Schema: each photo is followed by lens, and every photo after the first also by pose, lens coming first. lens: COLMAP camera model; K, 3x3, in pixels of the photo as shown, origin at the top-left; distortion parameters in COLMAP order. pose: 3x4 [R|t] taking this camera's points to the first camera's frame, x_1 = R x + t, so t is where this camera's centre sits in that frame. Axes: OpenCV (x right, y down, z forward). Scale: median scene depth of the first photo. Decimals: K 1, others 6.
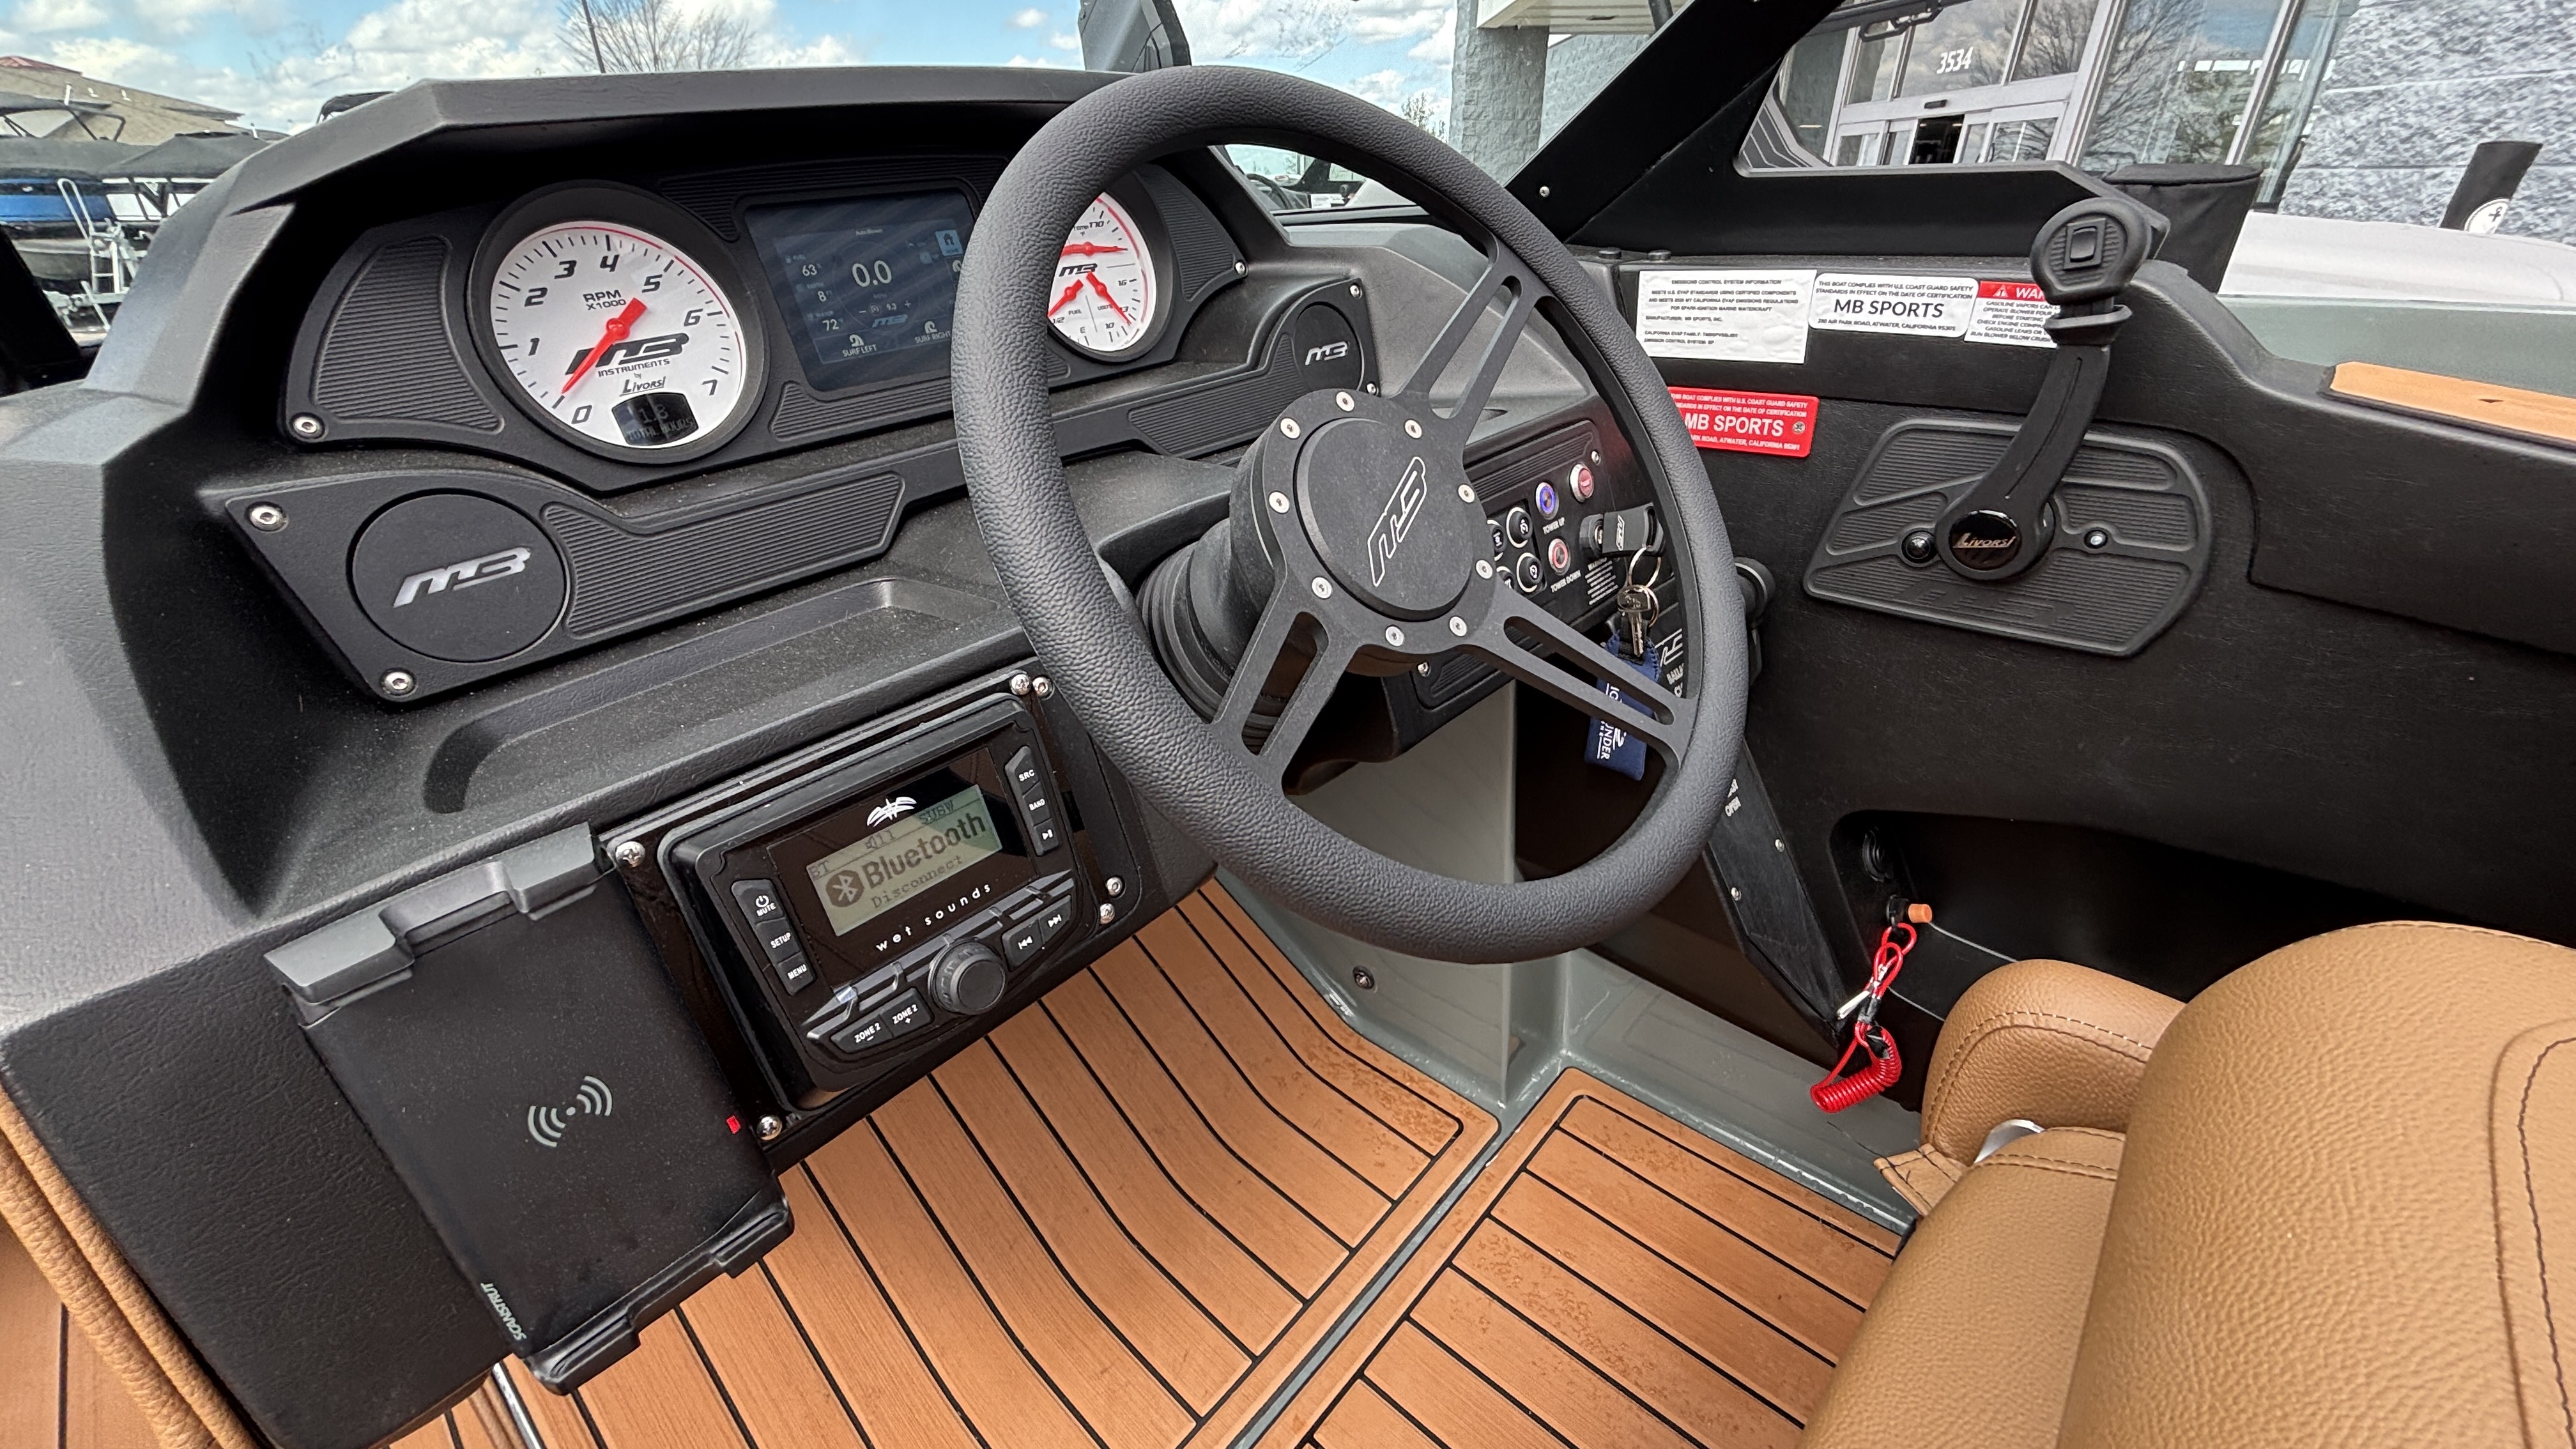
lens RADIAL K [[1033.1, 0, 1284.4], [0, 1033.1, 720.3], [0, 0, 1]] dist [-0.010665, 0.000325]
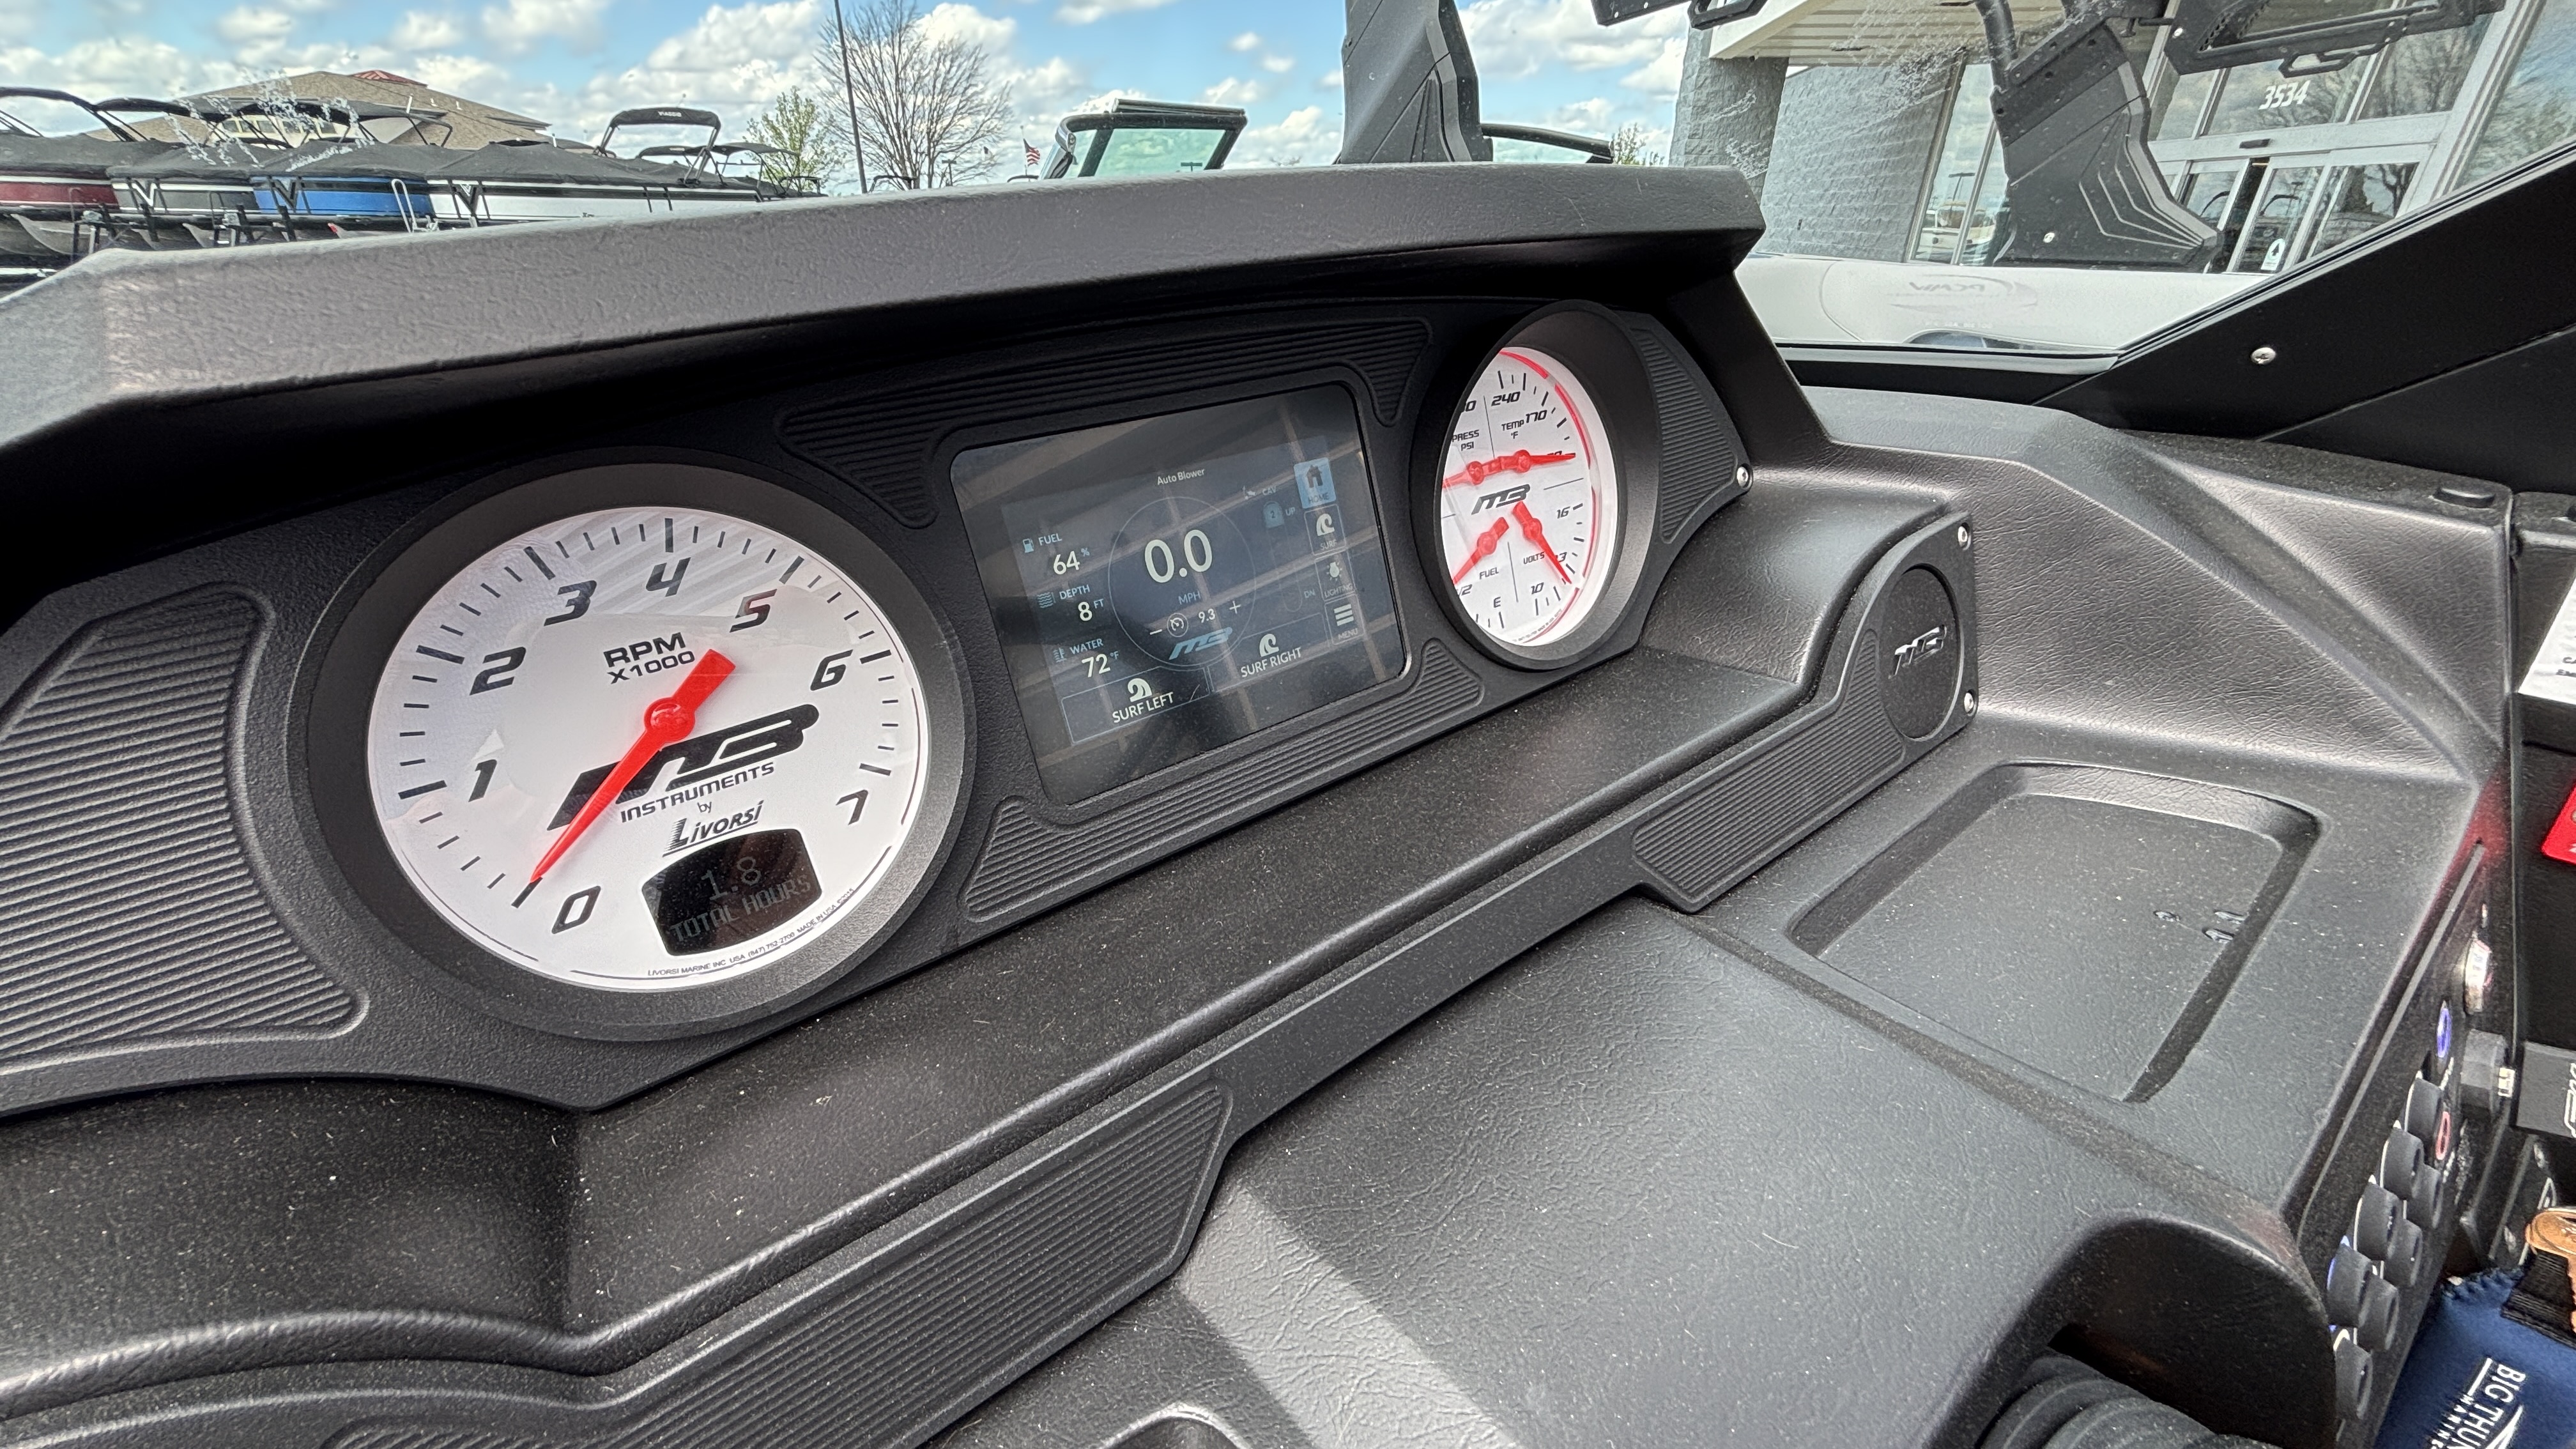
lens RADIAL K [[1030.5, 0, 1279.5], [0, 1030.5, 720.6], [0, 0, 1]] dist [-0.001165, -0.000017]
pose [[0.985121, 0.095017, -0.143207, -0.235734], [-0.097930, 0.995103, -0.013419, -0.306074], [0.141231, 0.027244, 0.989602, 0.439202]]
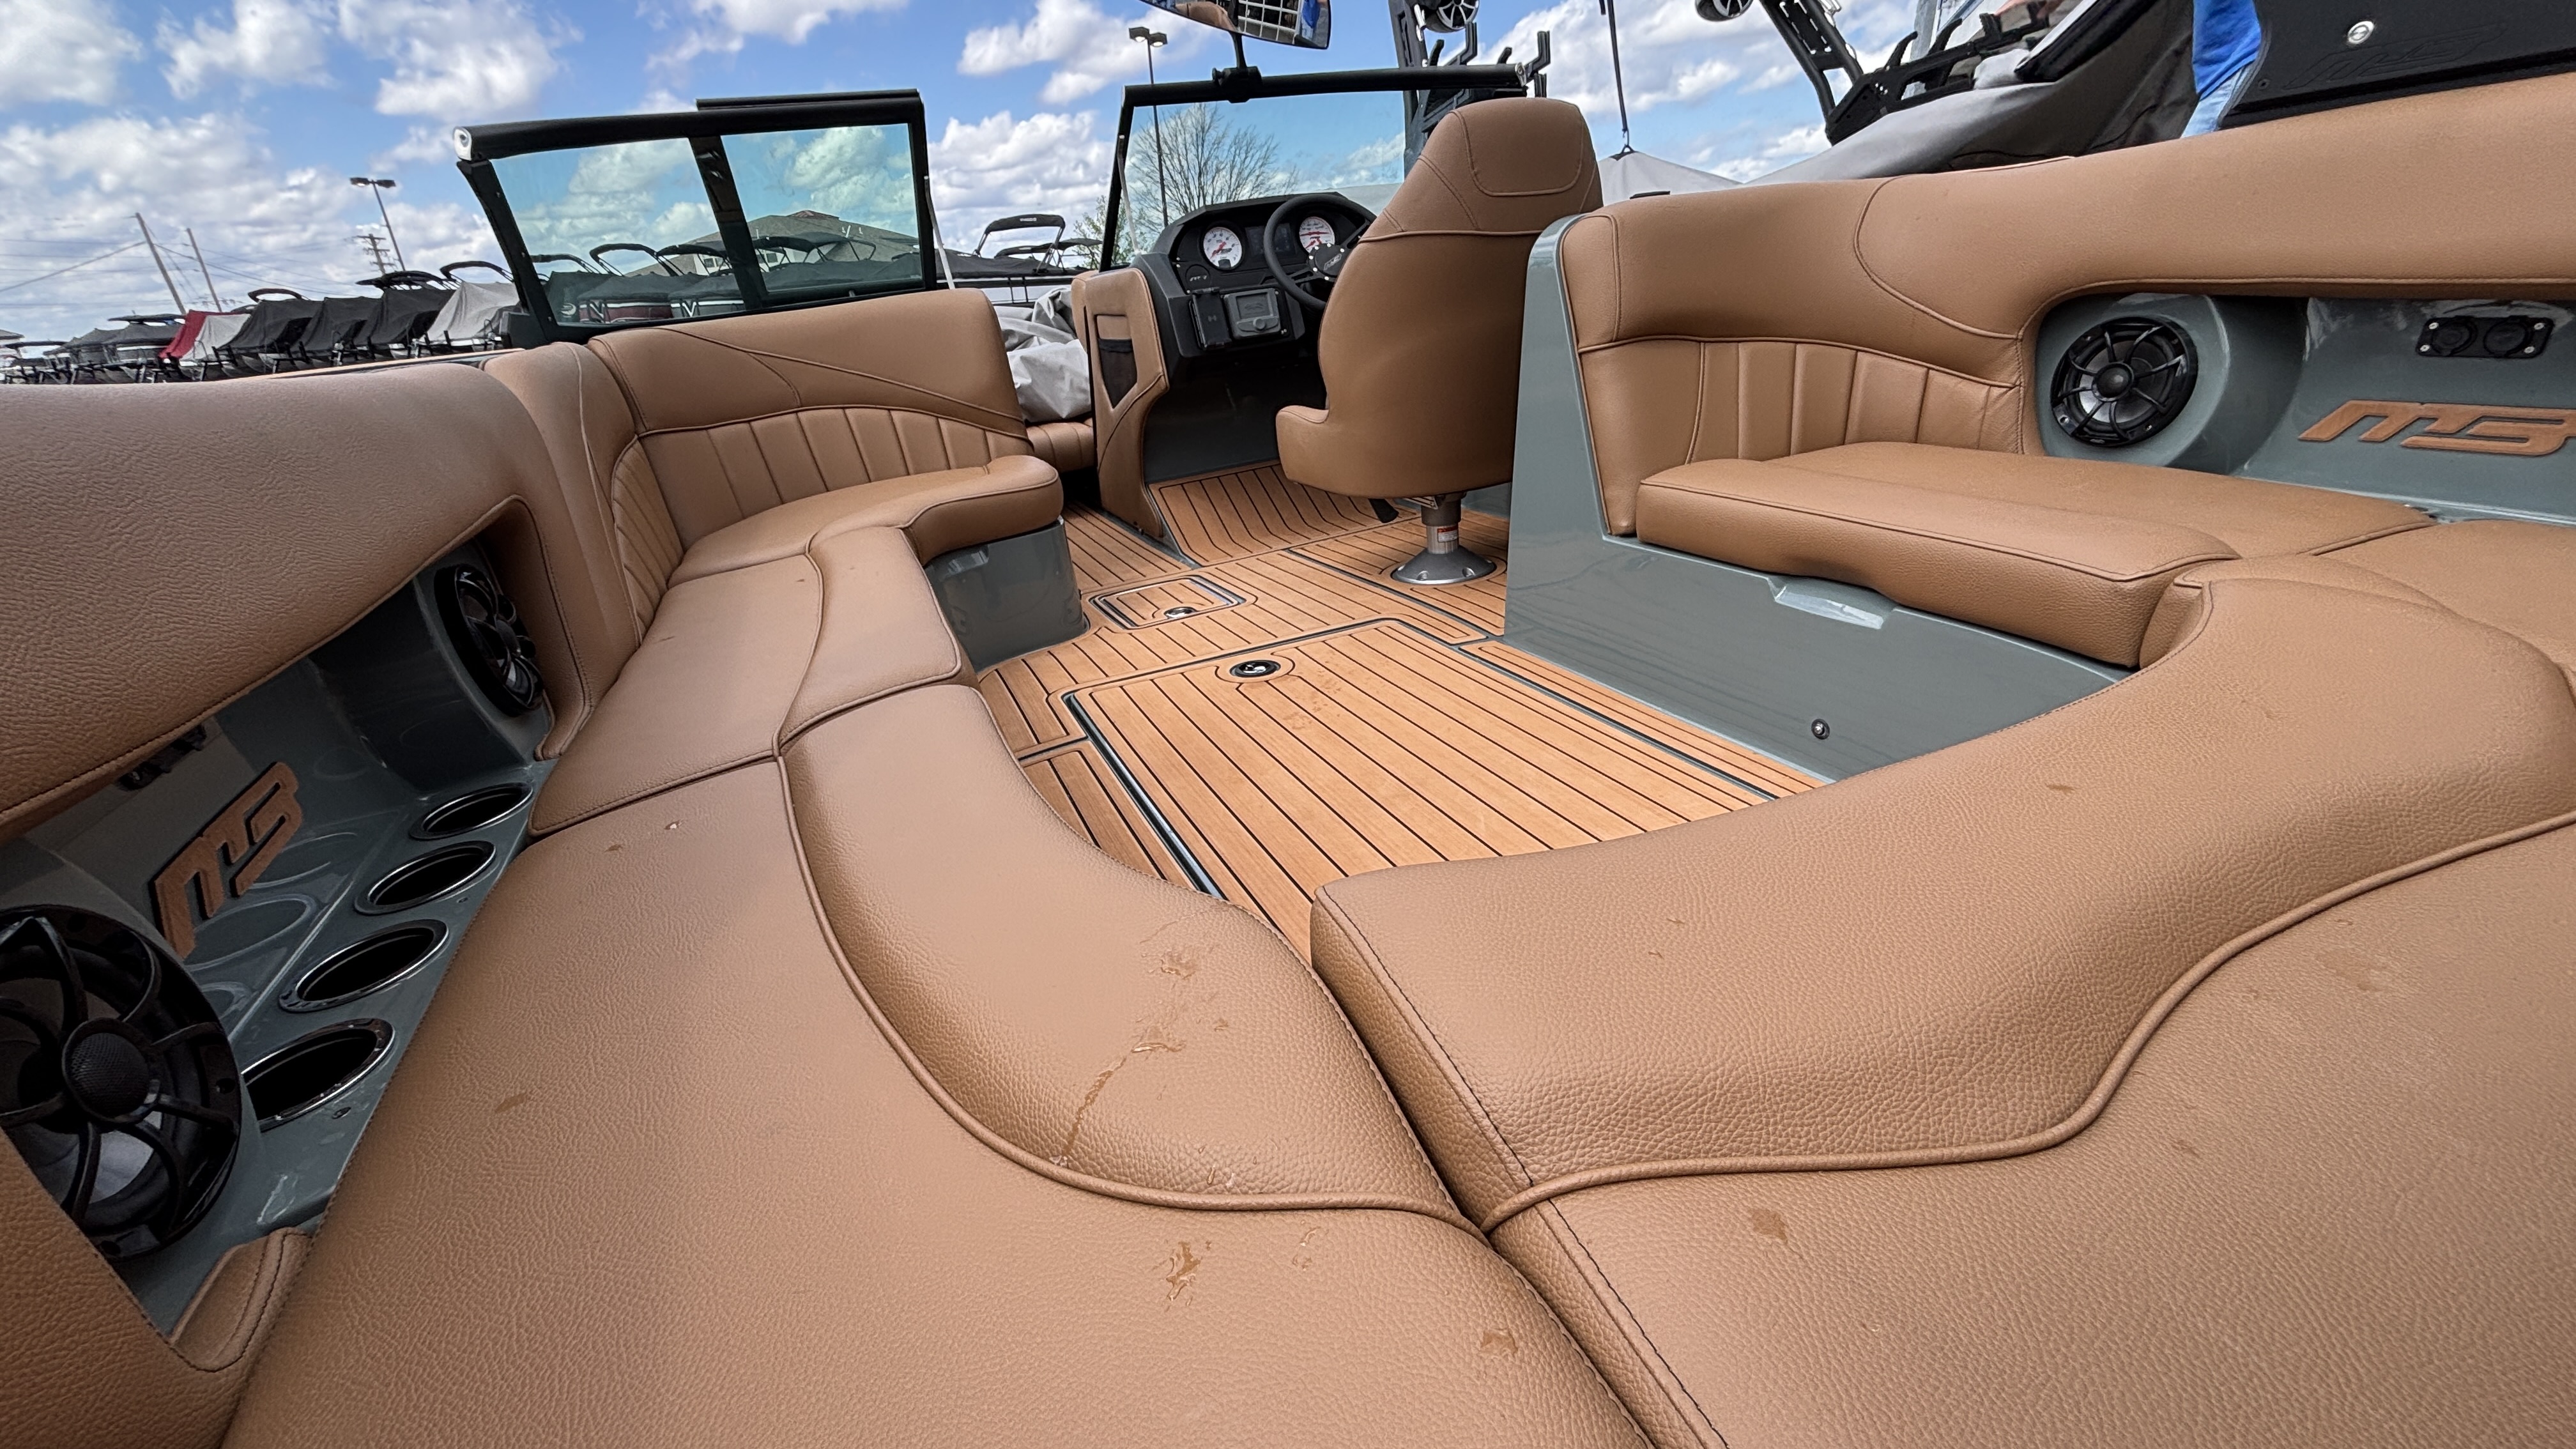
lens RADIAL K [[1029.9, 0, 1282.9], [0, 1029.9, 748.3], [0, 0, 1]] dist [-0.005945, 0.000026]
pose [[0.915973, 0.123737, -0.381683, 1.586922], [-0.138771, 0.990252, -0.011998, 1.746966], [0.376478, 0.063956, 0.924215, -2.882274]]
